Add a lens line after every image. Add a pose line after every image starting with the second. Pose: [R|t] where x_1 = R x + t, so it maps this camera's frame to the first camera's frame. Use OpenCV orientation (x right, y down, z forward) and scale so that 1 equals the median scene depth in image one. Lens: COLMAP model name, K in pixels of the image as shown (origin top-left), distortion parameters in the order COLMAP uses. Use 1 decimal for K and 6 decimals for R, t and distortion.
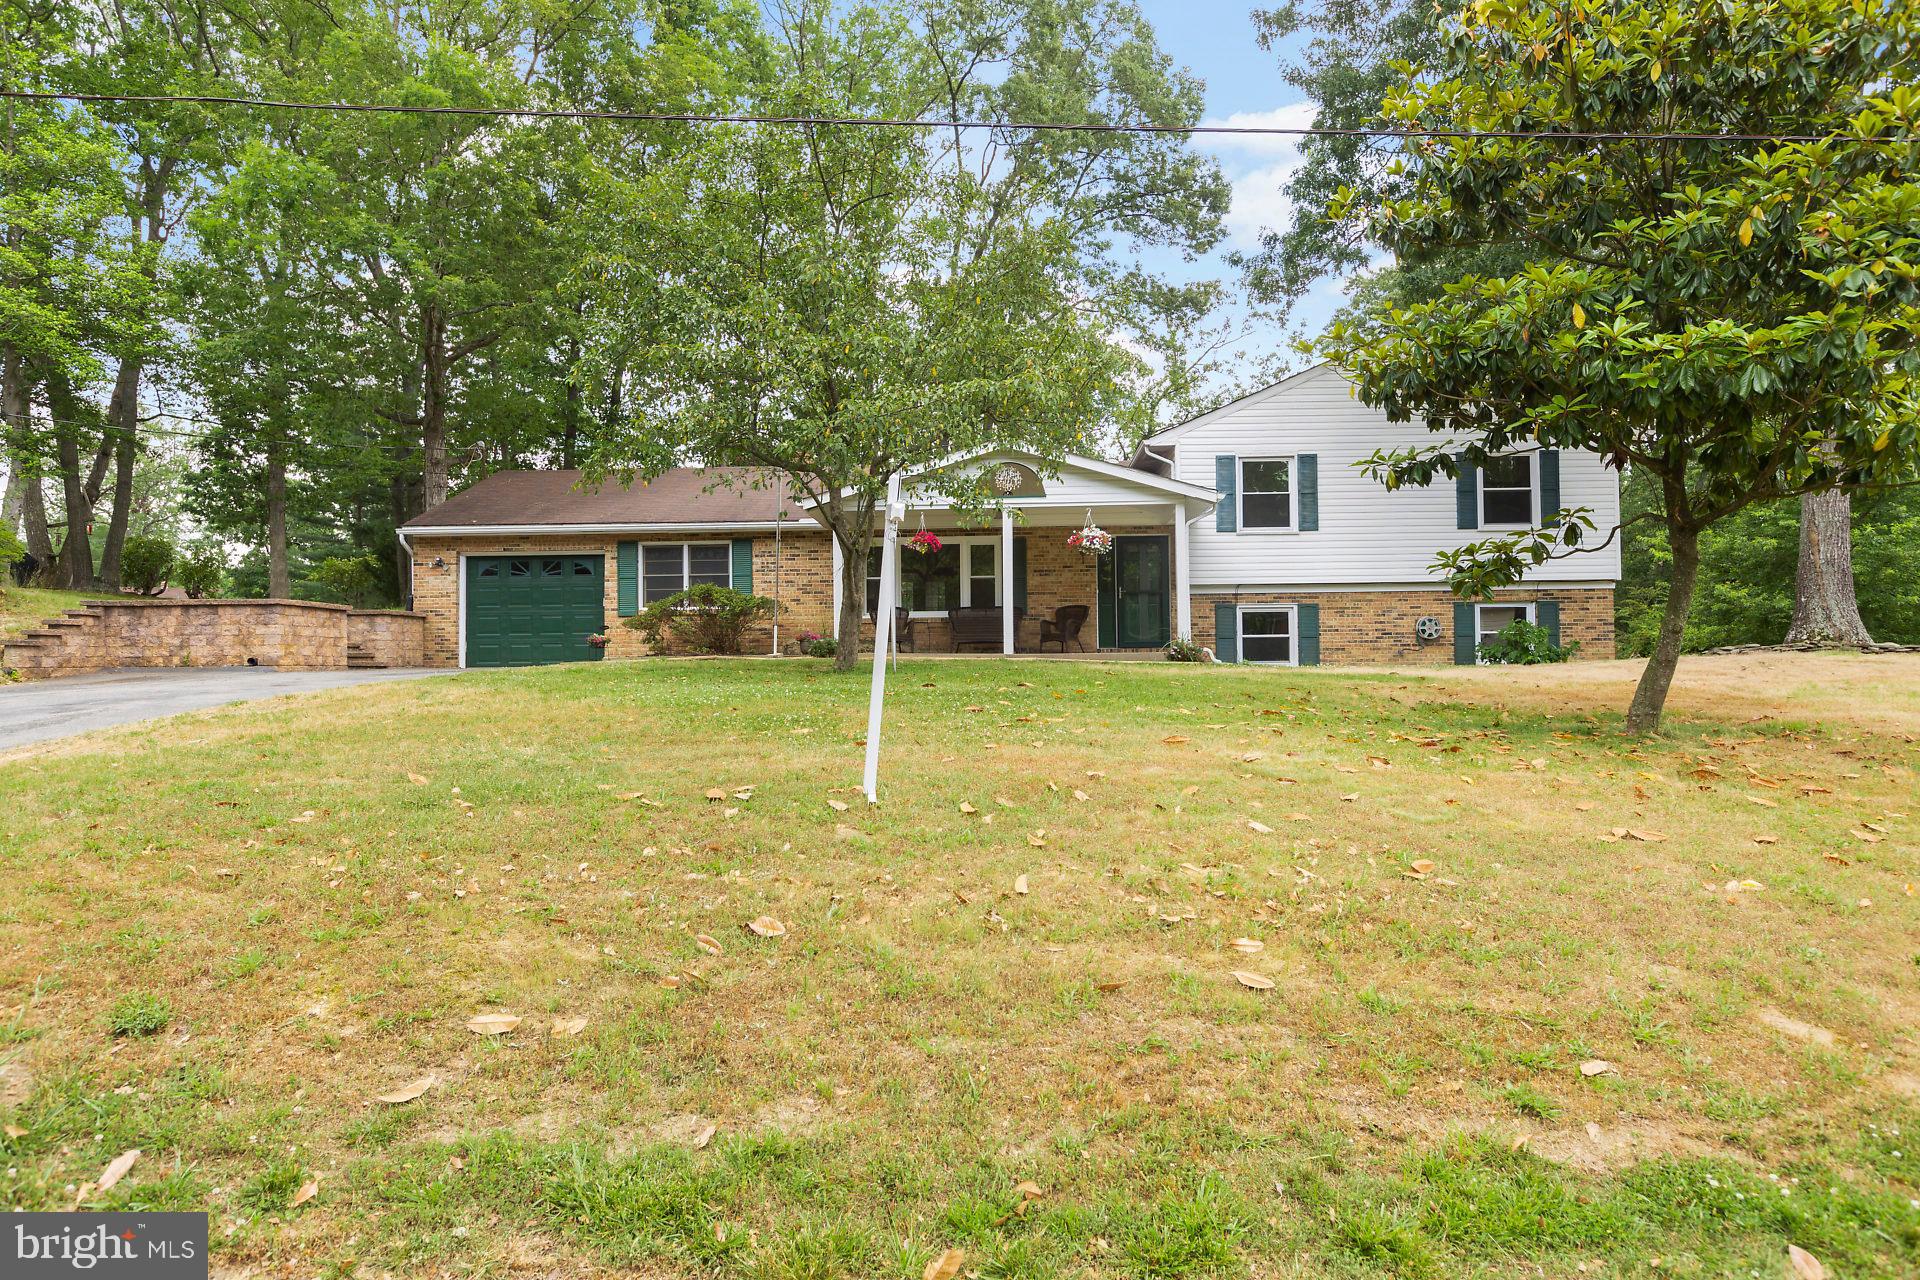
lens RADIAL K [[1226.6, 0, 960.0], [0, 1226.6, 640.0], [0, 0, 1]] dist [-0.000492, 0.000035]
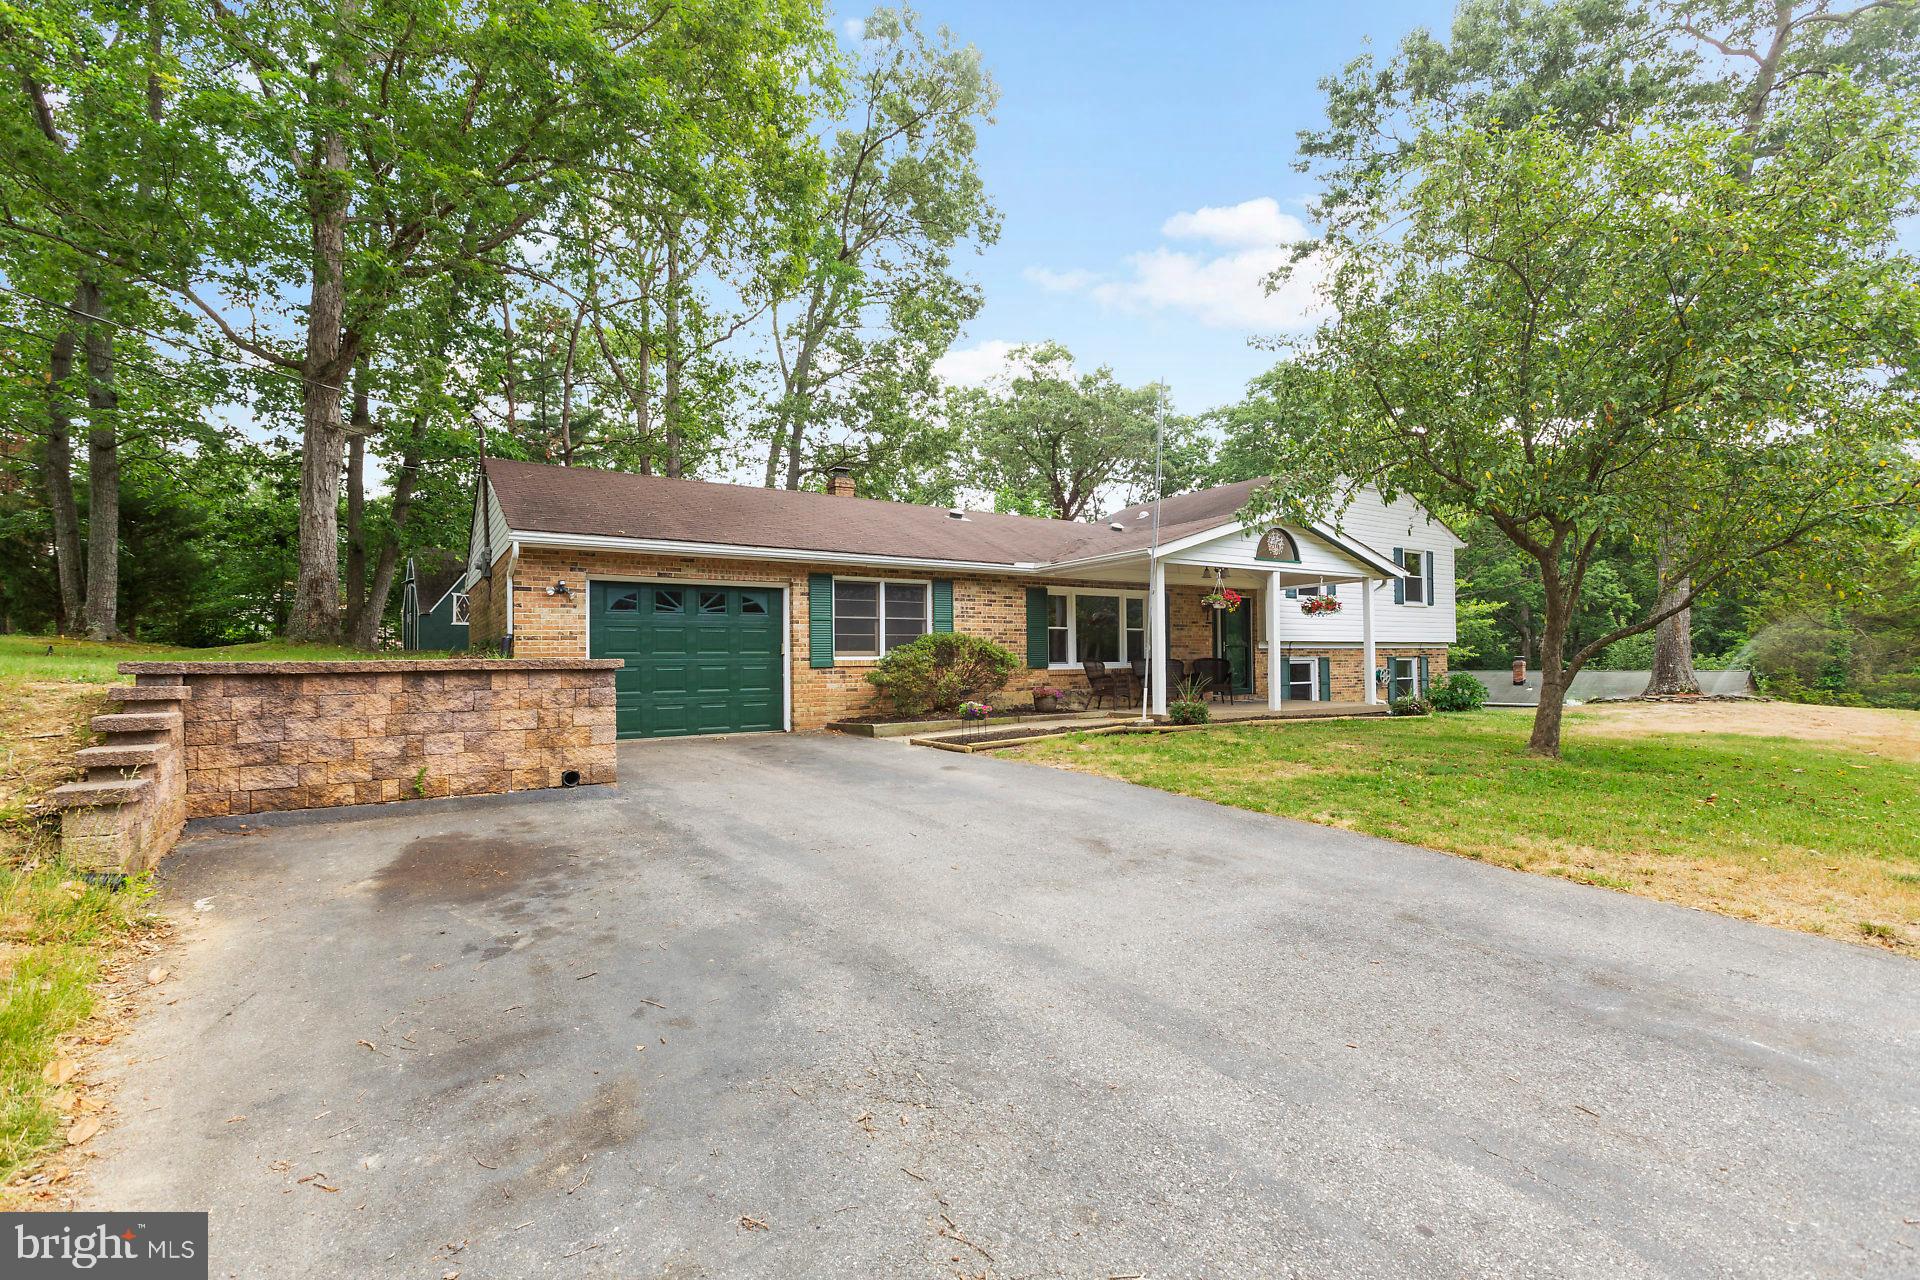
lens RADIAL K [[881.0, 0, 960.0], [0, 881.0, 640.0], [0, 0, 1]] dist [0.000015, -0.000007]
pose [[0.791199, 0.015412, 0.611364, -0.574445], [-0.011676, 0.999881, -0.010097, -0.033839], [-0.611447, 0.000851, 0.791285, 0.508218]]
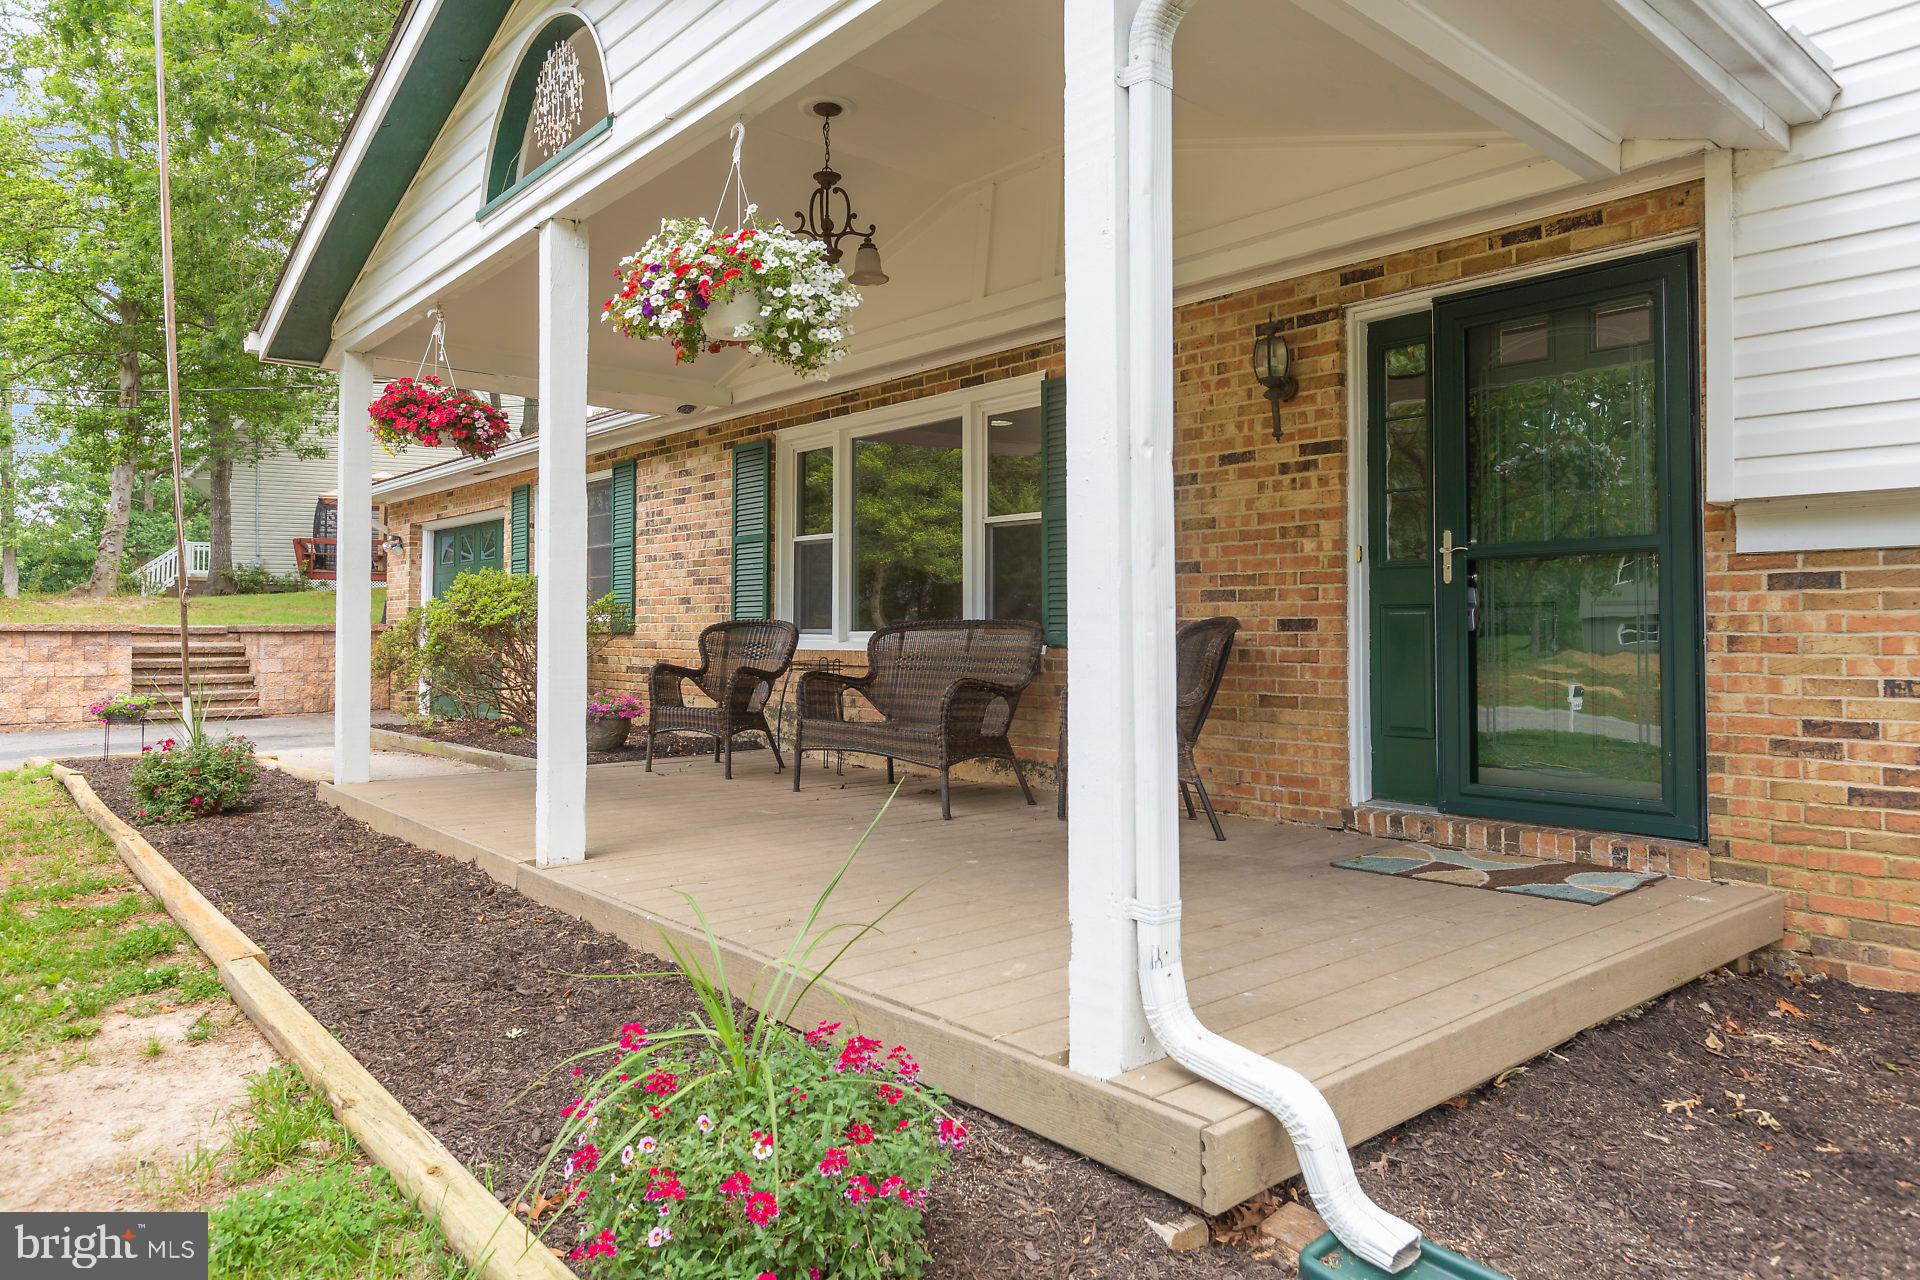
lens RADIAL K [[1226.6, 0, 960.0], [0, 1226.6, 640.0], [0, 0, 1]] dist [-0.000492, 0.000035]
pose [[0.688961, 0.015734, -0.724628, 0.223553], [0.009776, 0.999472, 0.030997, -0.032034], [0.724733, -0.028440, 0.688443, 0.801094]]
